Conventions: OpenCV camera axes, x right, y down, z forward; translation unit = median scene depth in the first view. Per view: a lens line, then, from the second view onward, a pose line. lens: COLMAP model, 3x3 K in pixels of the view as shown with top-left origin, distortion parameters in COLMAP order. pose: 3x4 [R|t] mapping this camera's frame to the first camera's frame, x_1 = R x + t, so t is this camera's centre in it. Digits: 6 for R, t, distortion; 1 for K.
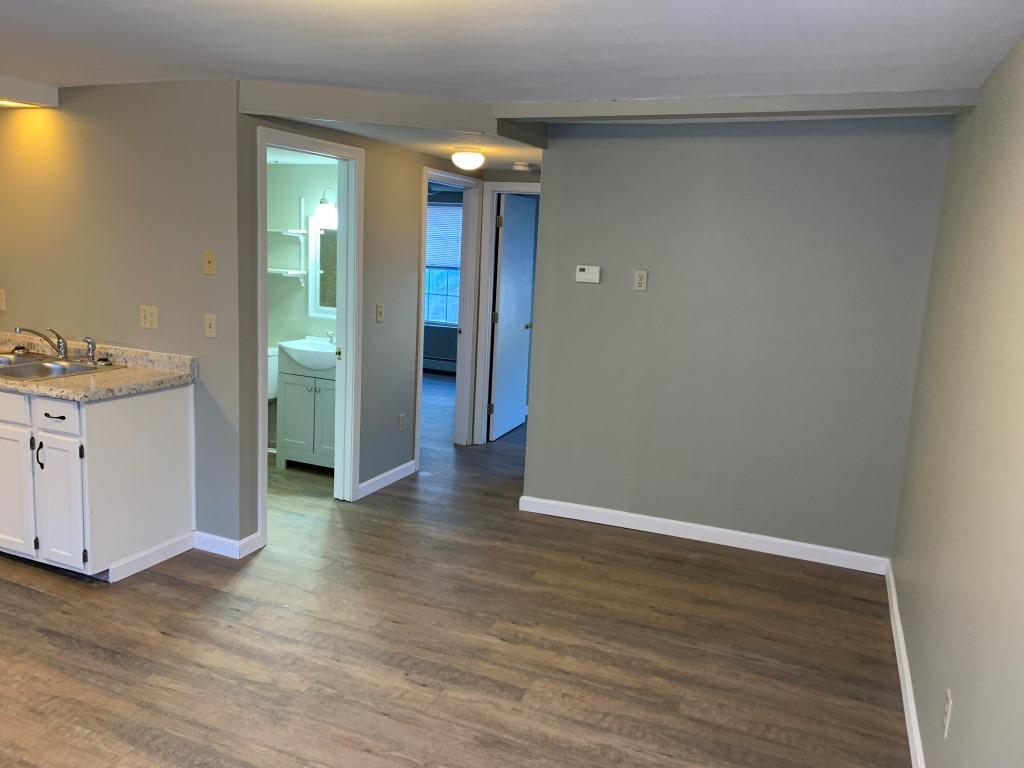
lens RADIAL K [[784.0, 0, 506.8], [0, 784.0, 384.0], [0, 0, 1]] dist [0.030423, -0.018862]
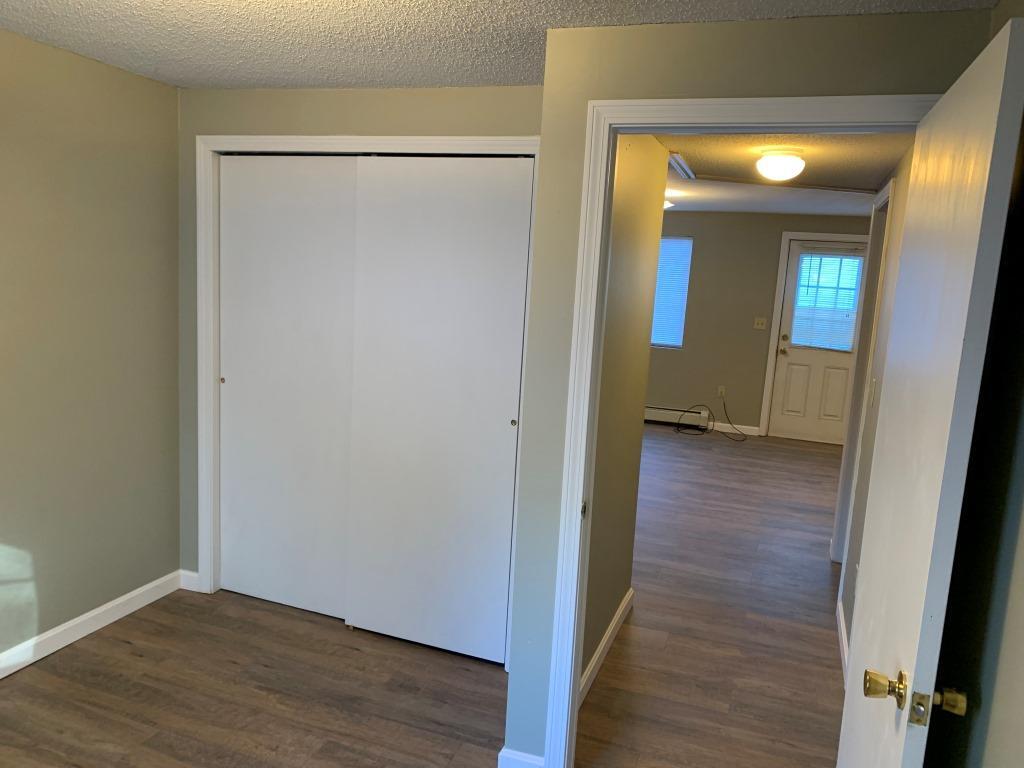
lens RADIAL K [[784.0, 0, 508.1], [0, 784.0, 377.3], [0, 0, 1]] dist [0.030423, -0.018862]
pose [[-0.992185, -0.104063, -0.068850, 0.242722], [-0.120401, 0.943305, 0.309319, -0.315071], [0.032758, 0.315192, -0.948462, 1.846842]]
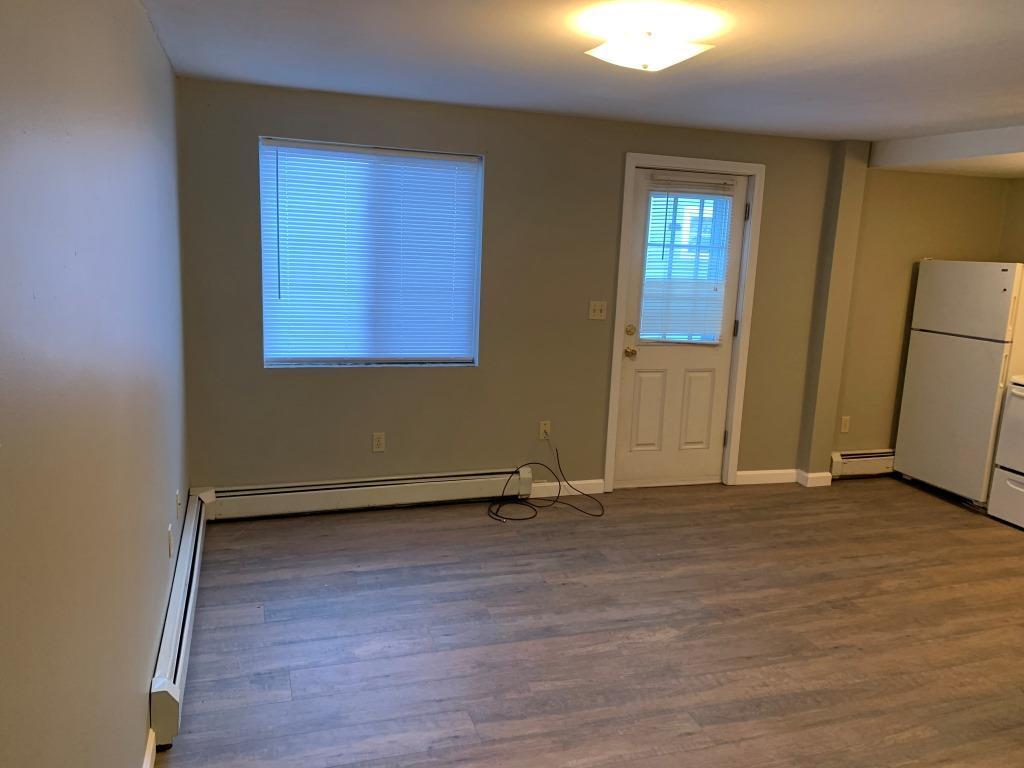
lens RADIAL K [[784.0, 0, 503.8], [0, 784.0, 376.5], [0, 0, 1]] dist [0.030423, -0.018862]
pose [[-0.755877, 0.030906, -0.653984, 0.360984], [-0.200179, 0.940140, 0.275797, -0.123099], [0.623361, 0.339383, -0.704443, 0.796603]]
